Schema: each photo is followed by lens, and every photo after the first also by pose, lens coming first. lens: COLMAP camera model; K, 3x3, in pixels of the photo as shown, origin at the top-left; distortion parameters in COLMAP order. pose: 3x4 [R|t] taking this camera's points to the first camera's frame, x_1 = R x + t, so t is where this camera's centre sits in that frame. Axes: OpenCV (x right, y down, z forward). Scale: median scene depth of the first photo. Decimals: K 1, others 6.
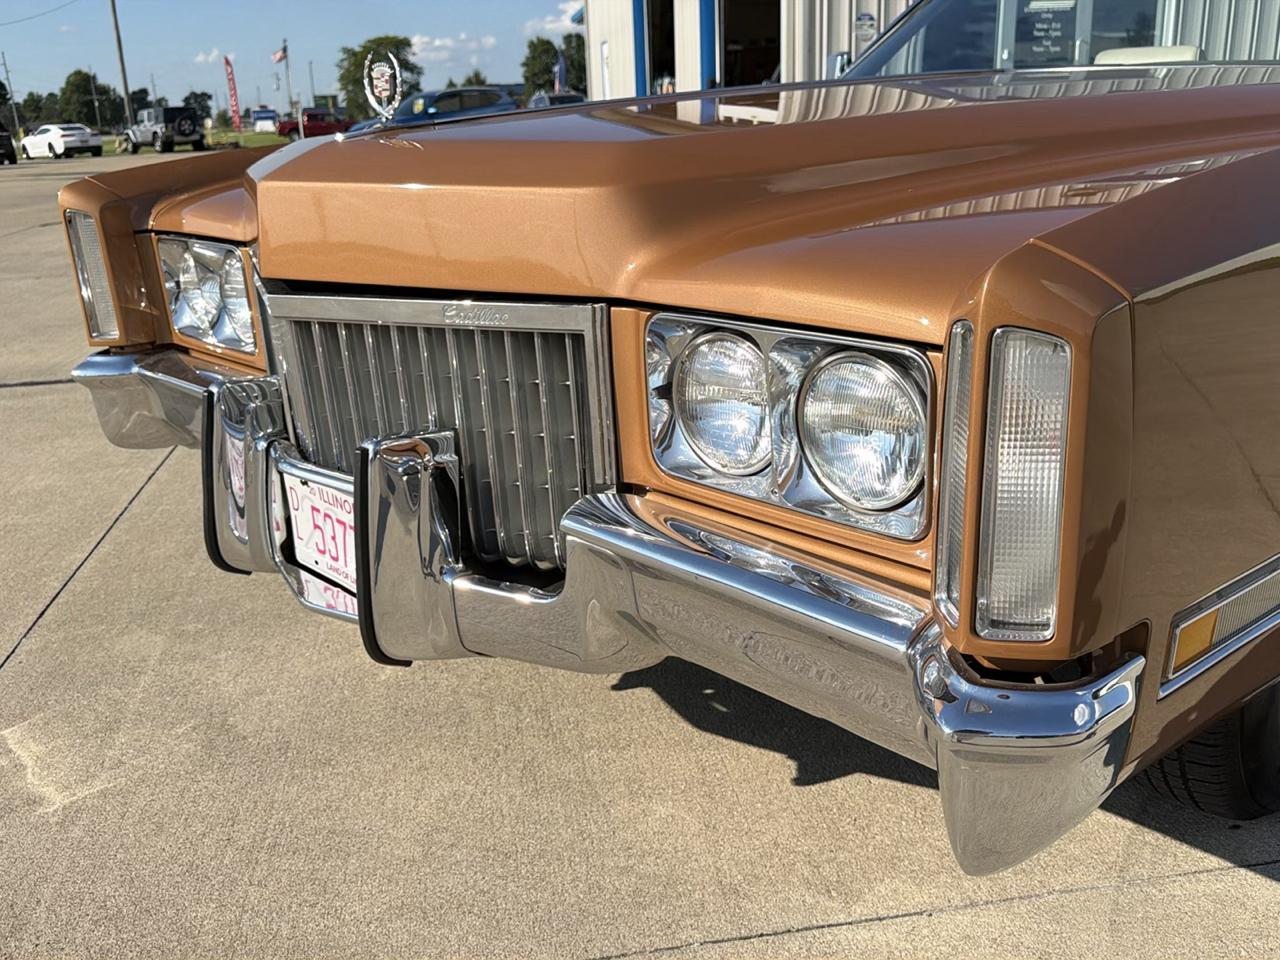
lens RADIAL K [[1149.1, 0, 640.0], [0, 1149.1, 480.0], [0, 0, 1]] dist [0.119710, -0.233549]
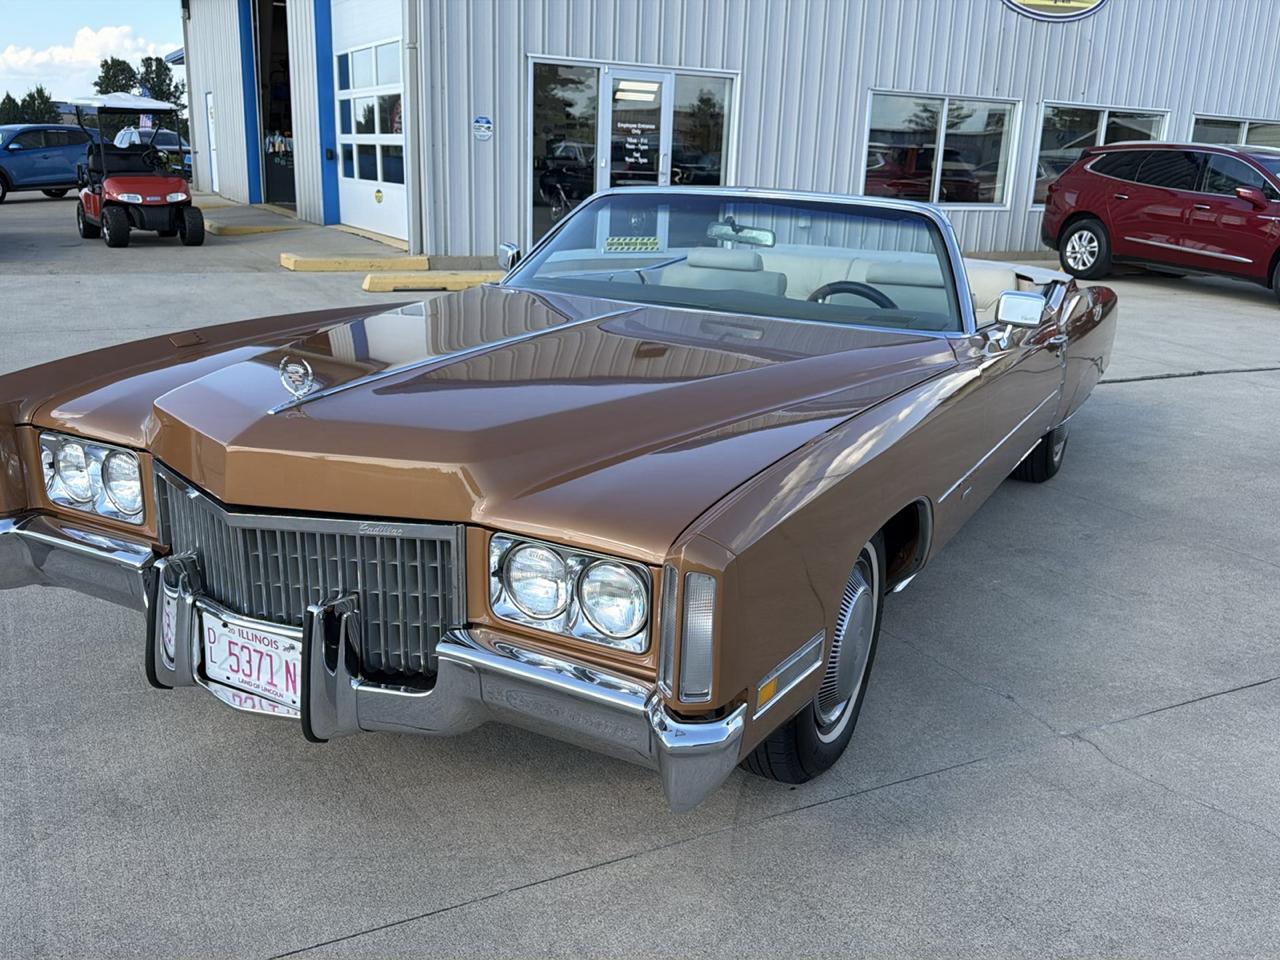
lens RADIAL K [[1149.1, 0, 640.0], [0, 1149.1, 480.0], [0, 0, 1]] dist [0.119710, -0.233549]
pose [[0.943341, -0.018276, 0.331320, -0.305940], [0.029535, 0.999144, -0.028978, -0.137748], [-0.330507, 0.037122, 0.943073, -0.653406]]
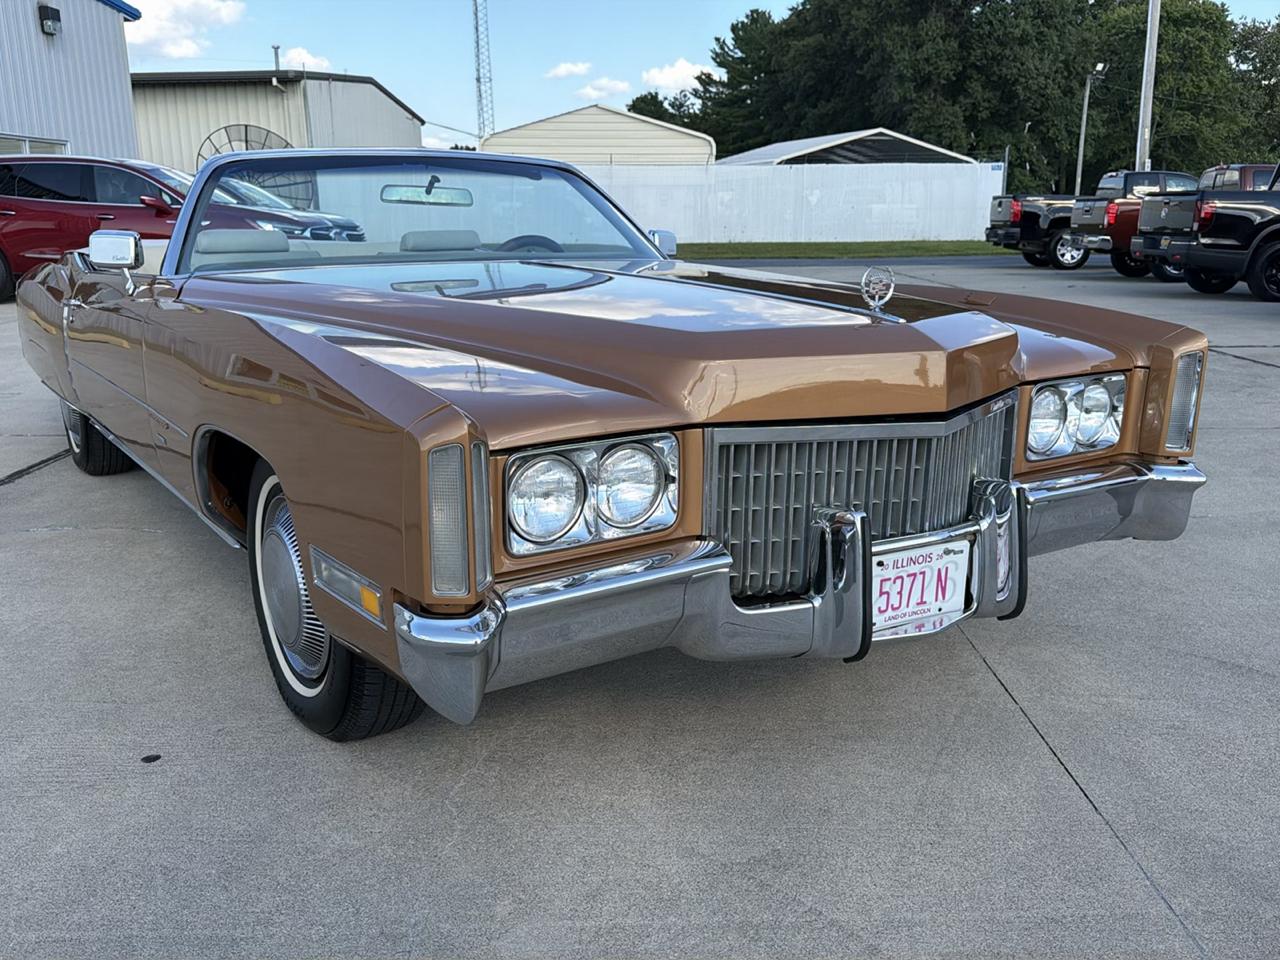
lens RADIAL K [[1149.1, 0, 640.0], [0, 1149.1, 480.0], [0, 0, 1]] dist [0.119710, -0.233549]
pose [[0.162484, -0.187251, 0.968781, -1.814329], [0.306829, 0.942740, 0.130756, -0.395849], [-0.937793, 0.276004, 0.210634, 1.043961]]
